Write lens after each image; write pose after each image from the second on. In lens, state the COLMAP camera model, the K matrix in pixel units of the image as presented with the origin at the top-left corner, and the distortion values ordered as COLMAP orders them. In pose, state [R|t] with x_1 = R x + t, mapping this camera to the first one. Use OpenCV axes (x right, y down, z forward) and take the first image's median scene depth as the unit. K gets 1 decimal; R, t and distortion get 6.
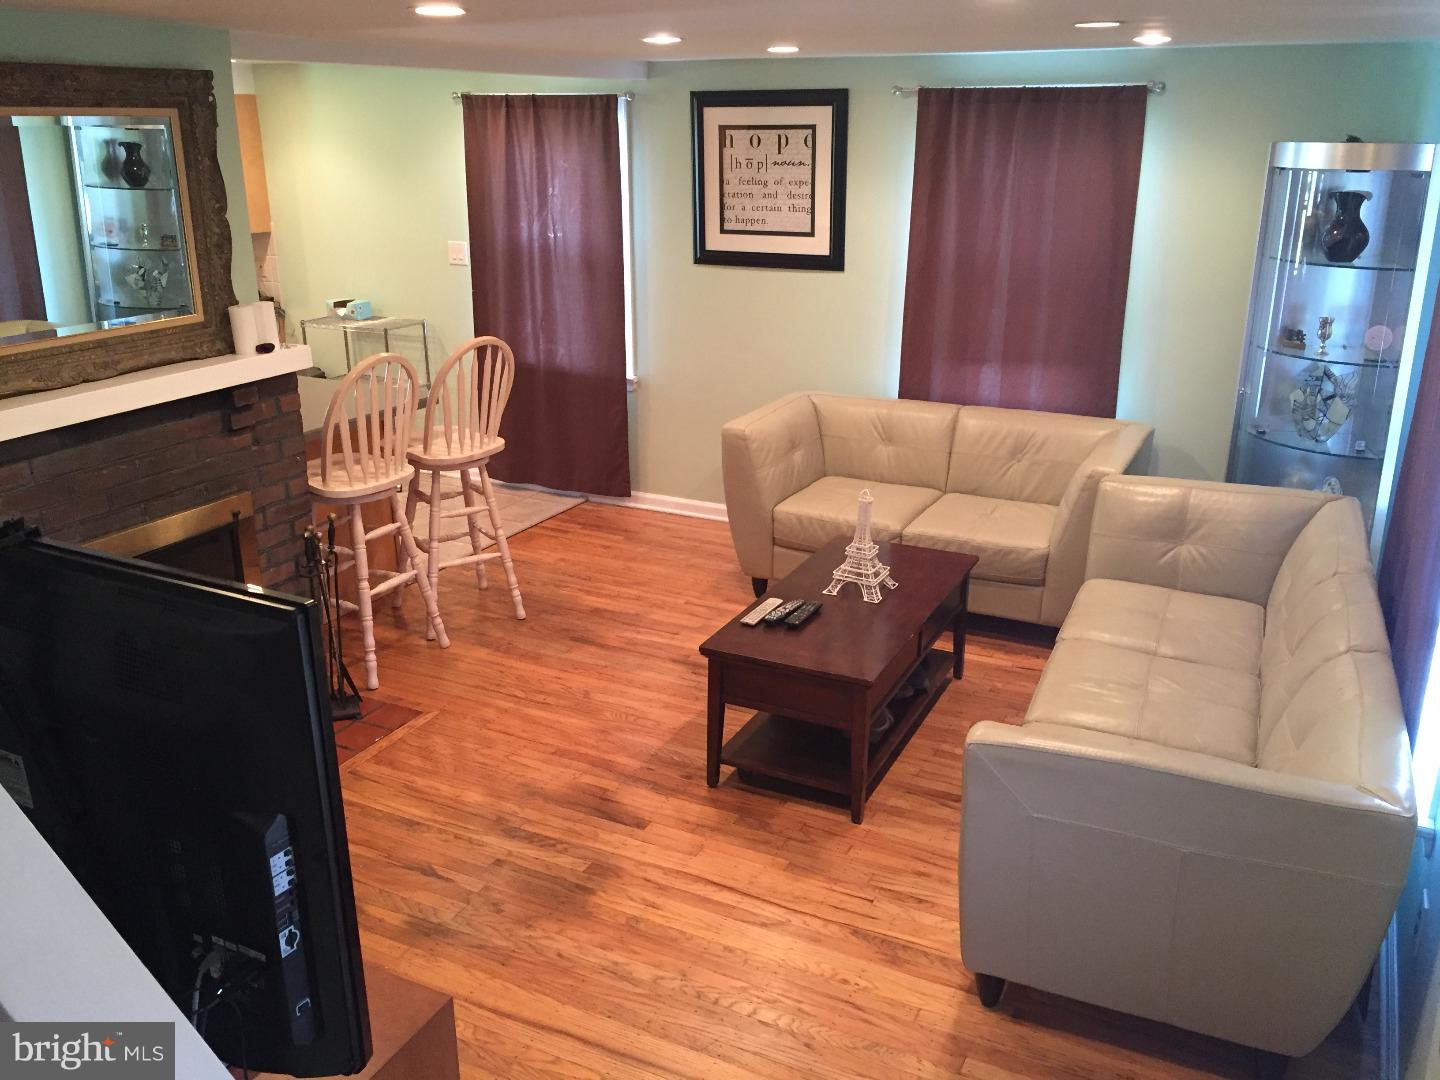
lens RADIAL K [[1243.8, 0, 720.0], [0, 1243.8, 540.0], [0, 0, 1]] dist [0.086849, -0.127937]
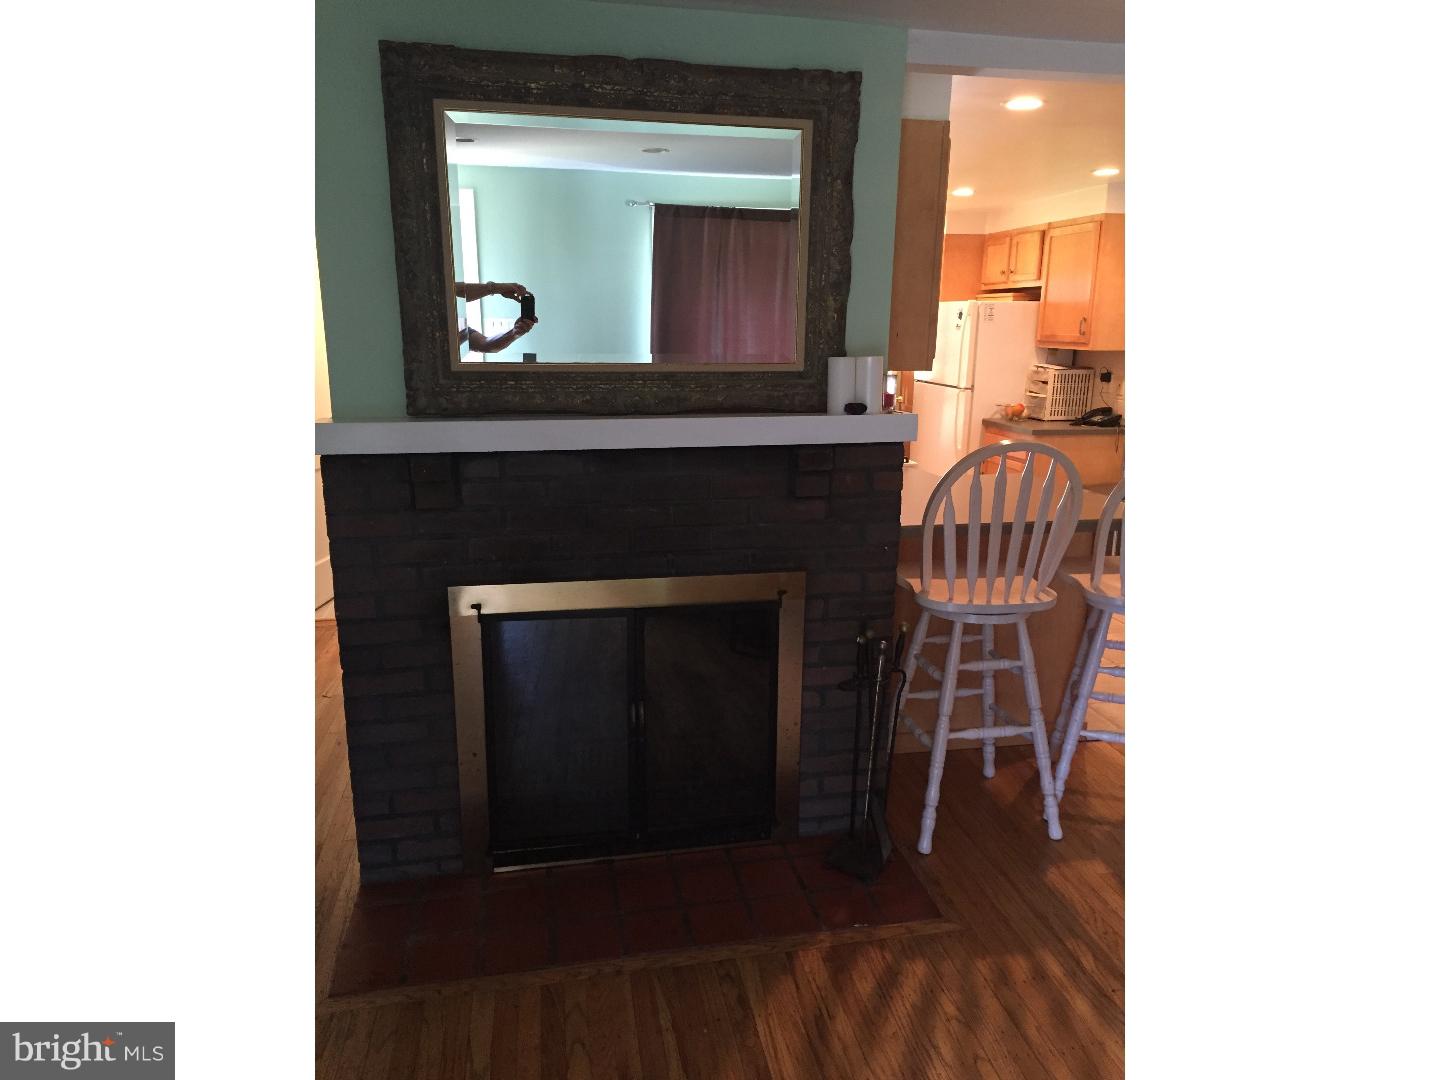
lens RADIAL K [[922.5, 0, 720.0], [0, 922.5, 540.0], [0, 0, 1]] dist [0.049395, -0.000448]
pose [[0.603208, 0.185063, -0.775817, 0.052004], [-0.263975, 0.964212, 0.024759, -0.042241], [0.752634, 0.189861, 0.630472, 0.396908]]
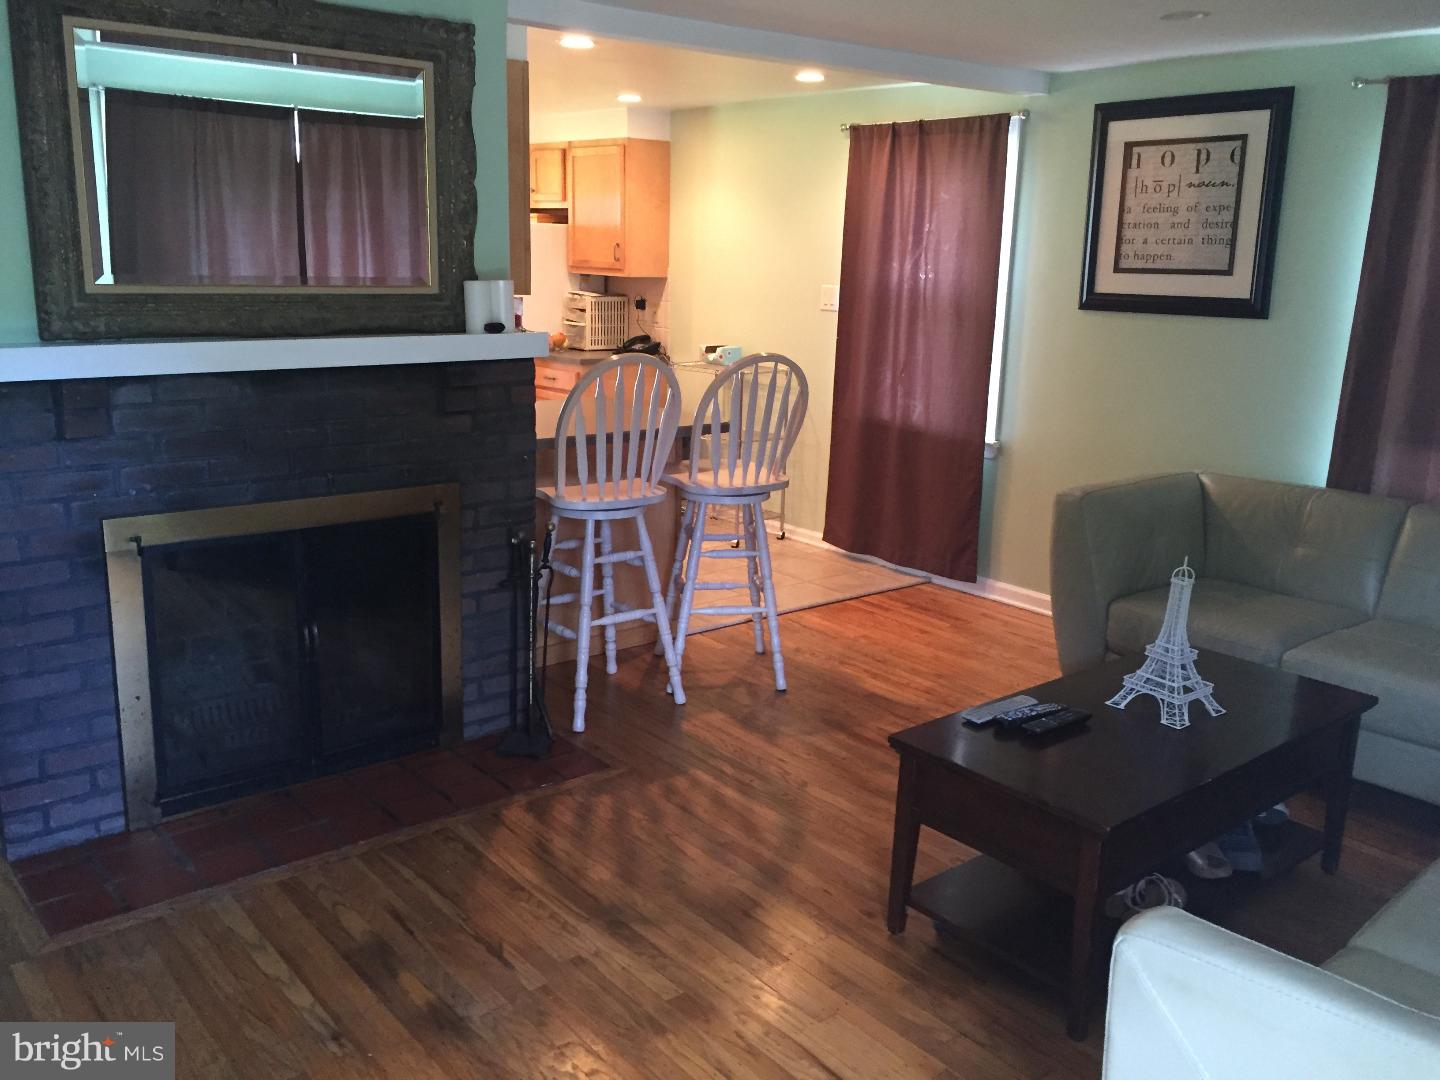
lens RADIAL K [[1225.1, 0, 720.0], [0, 1225.1, 540.0], [0, 0, 1]] dist [0.081361, -0.123679]
pose [[0.910230, 0.115705, -0.397610, 0.111932], [-0.155512, 0.985403, -0.069253, 0.024712], [0.383794, 0.124870, 0.914937, 0.187723]]
